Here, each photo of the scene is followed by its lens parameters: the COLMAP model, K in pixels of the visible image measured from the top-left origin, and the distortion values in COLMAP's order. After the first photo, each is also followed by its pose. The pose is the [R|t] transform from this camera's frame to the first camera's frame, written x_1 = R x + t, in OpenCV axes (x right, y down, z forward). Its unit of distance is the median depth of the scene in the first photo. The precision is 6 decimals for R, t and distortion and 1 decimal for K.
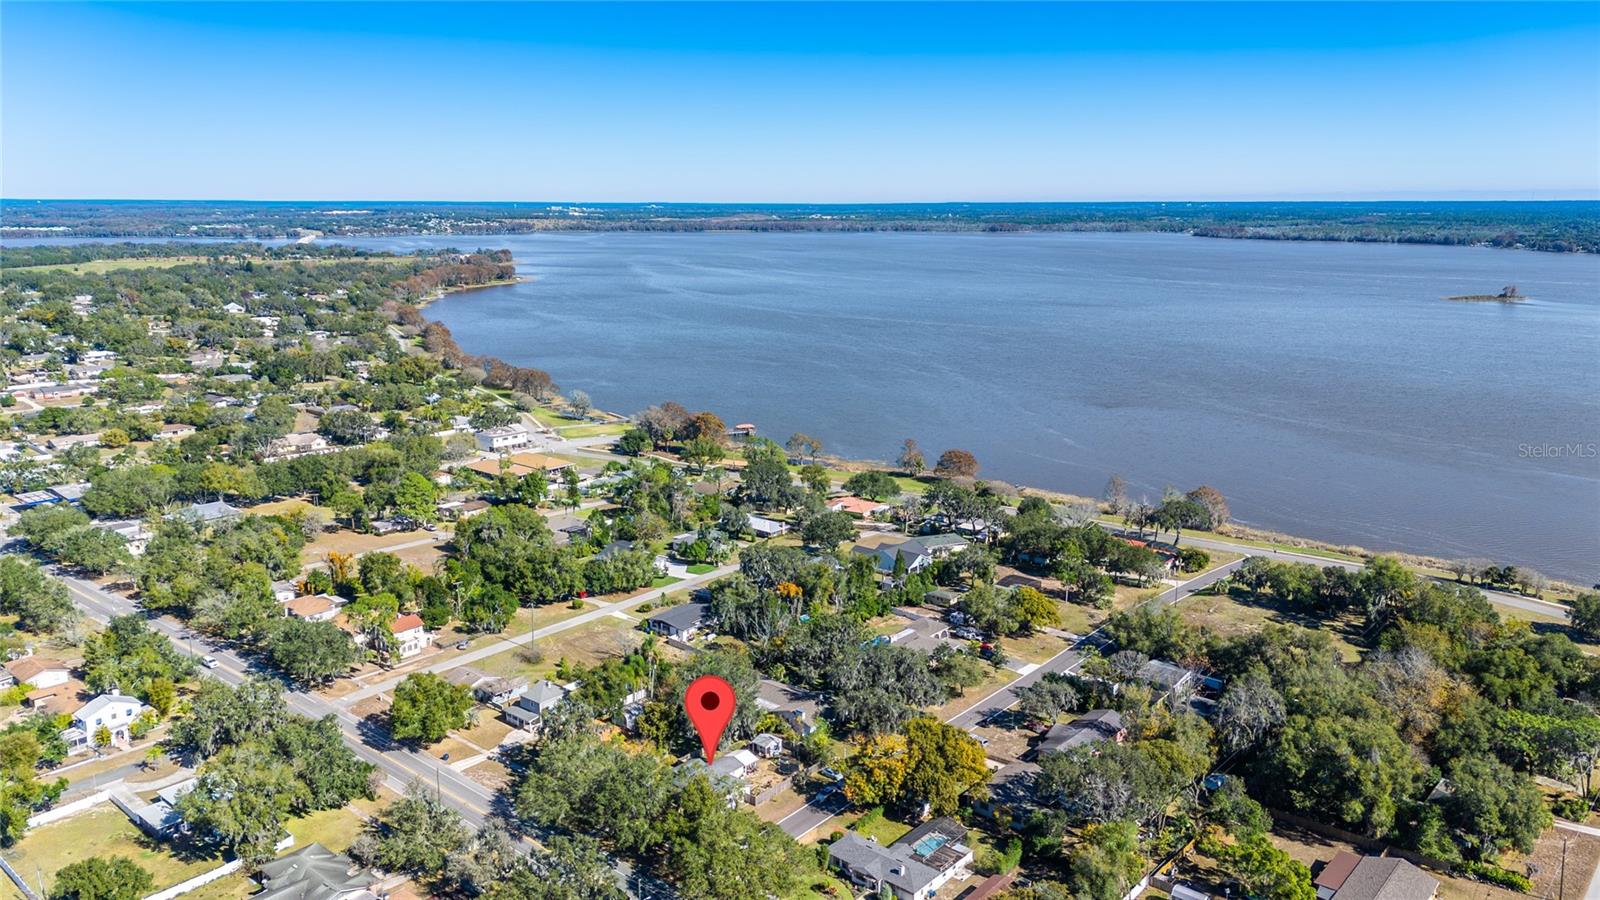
lens RADIAL K [[1161.9, 0, 790.9], [0, 1161.9, 439.1], [0, 0, 1]] dist [0.085917, -0.078069]
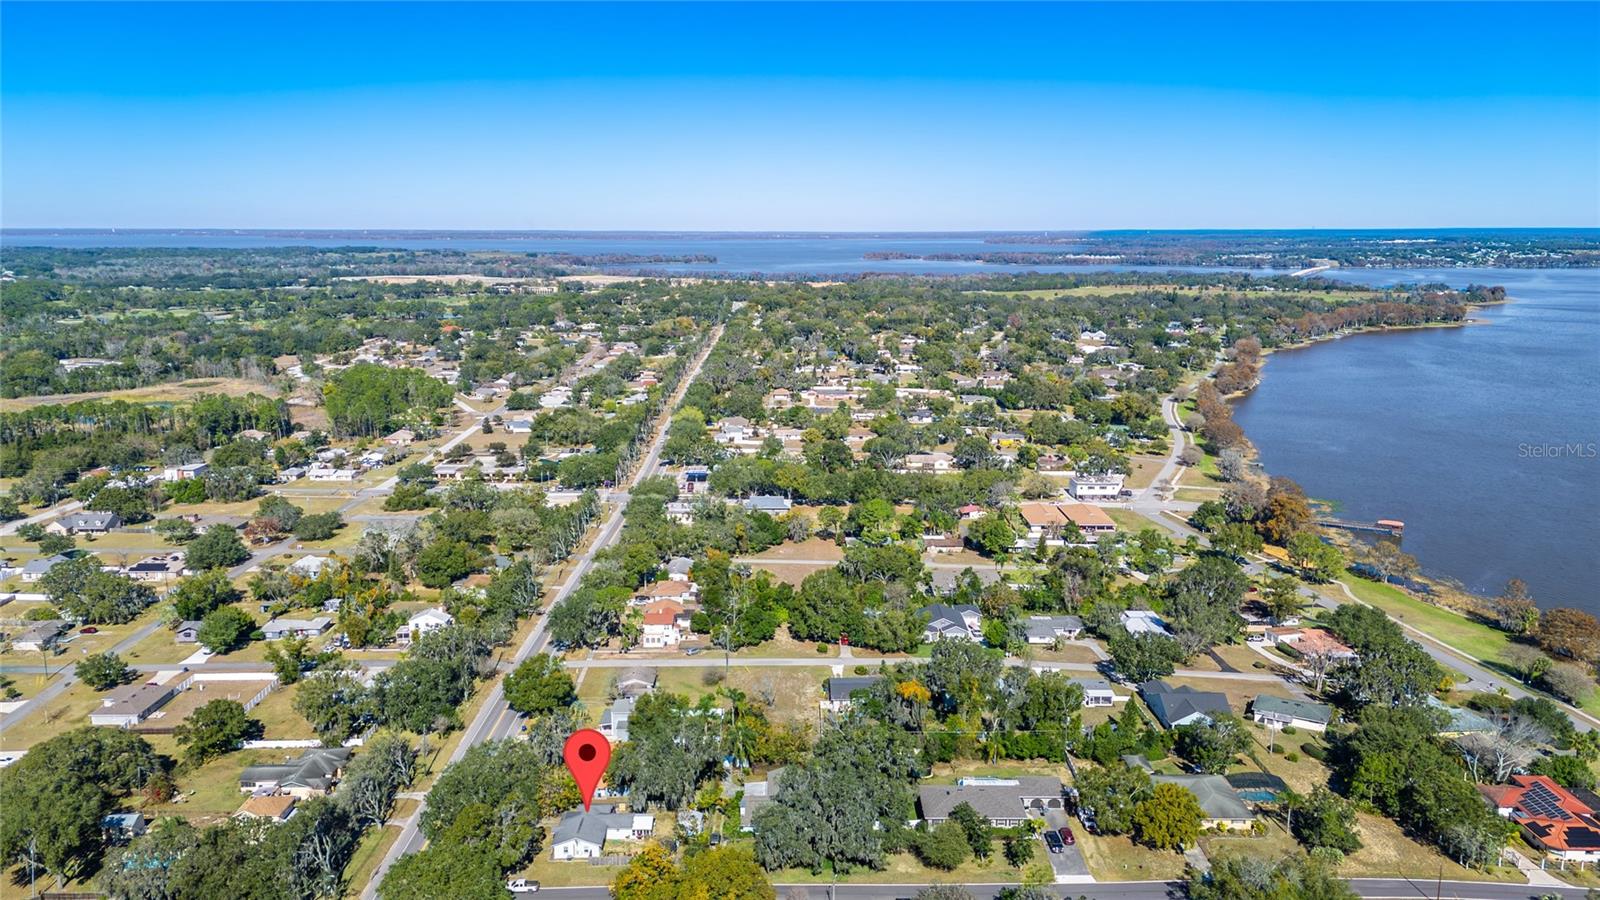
lens RADIAL K [[1161.9, 0, 799.0], [0, 1161.9, 442.5], [0, 0, 1]] dist [0.085917, -0.078069]
pose [[0.661772, 0.137567, -0.736975, 0.511776], [-0.152457, 0.987174, 0.047371, -0.077417], [0.734040, 0.081008, 0.674258, 0.278094]]
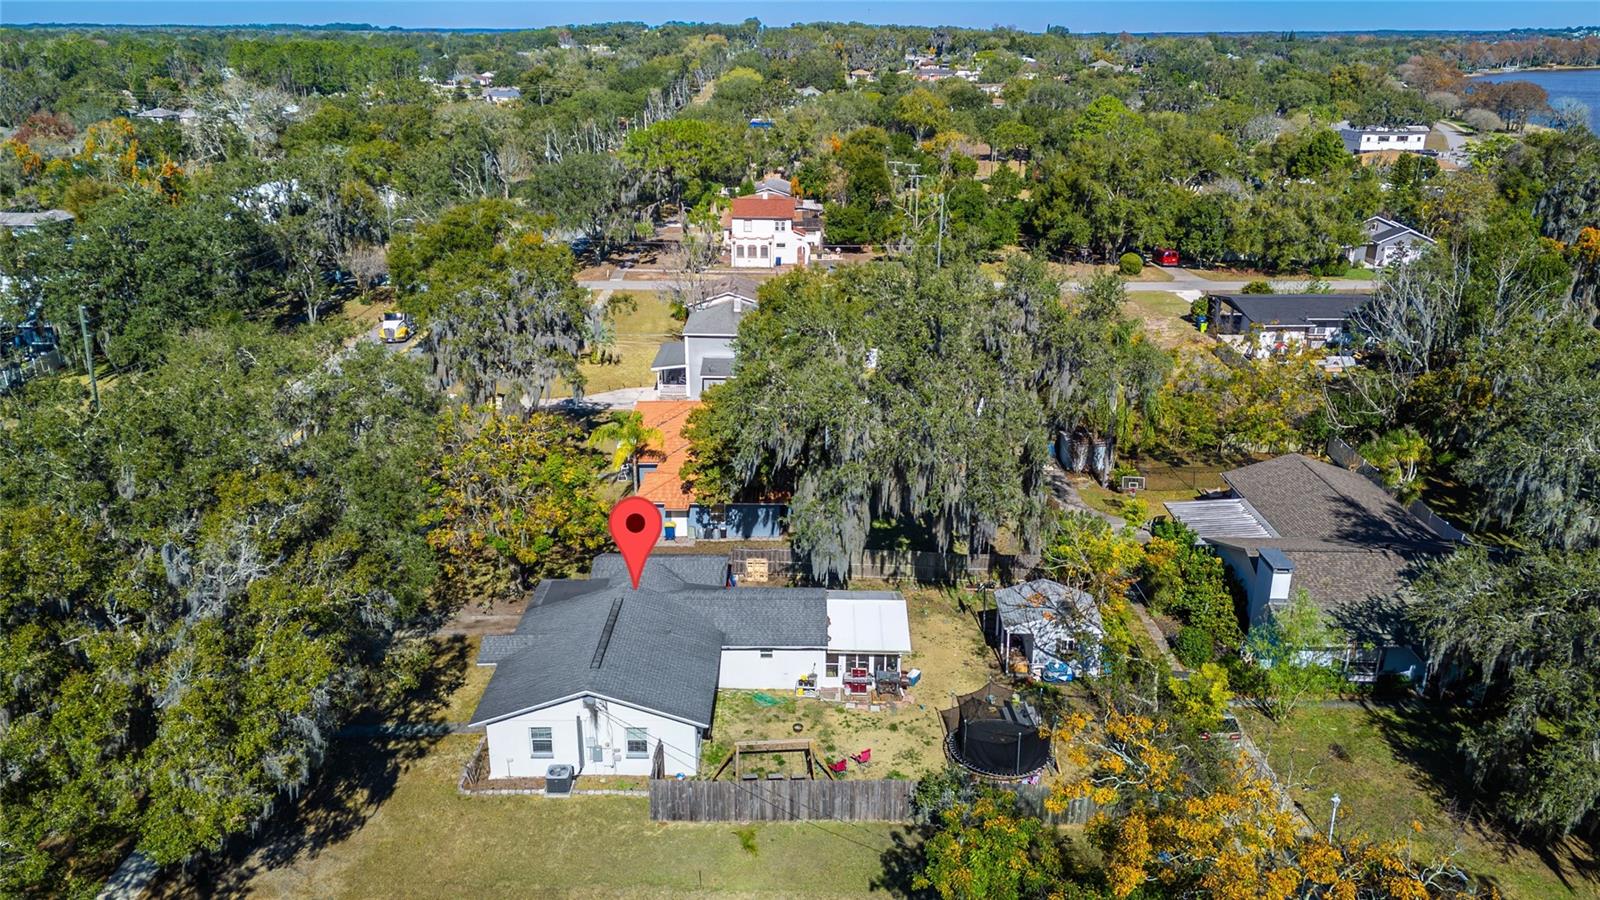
lens RADIAL K [[1161.9, 0, 798.8], [0, 1161.9, 447.3], [0, 0, 1]] dist [0.085917, -0.078069]
pose [[0.649751, 0.256558, -0.715543, 0.079116], [-0.157063, 0.966320, 0.203853, 0.133267], [0.743744, -0.020068, 0.668163, 0.577023]]
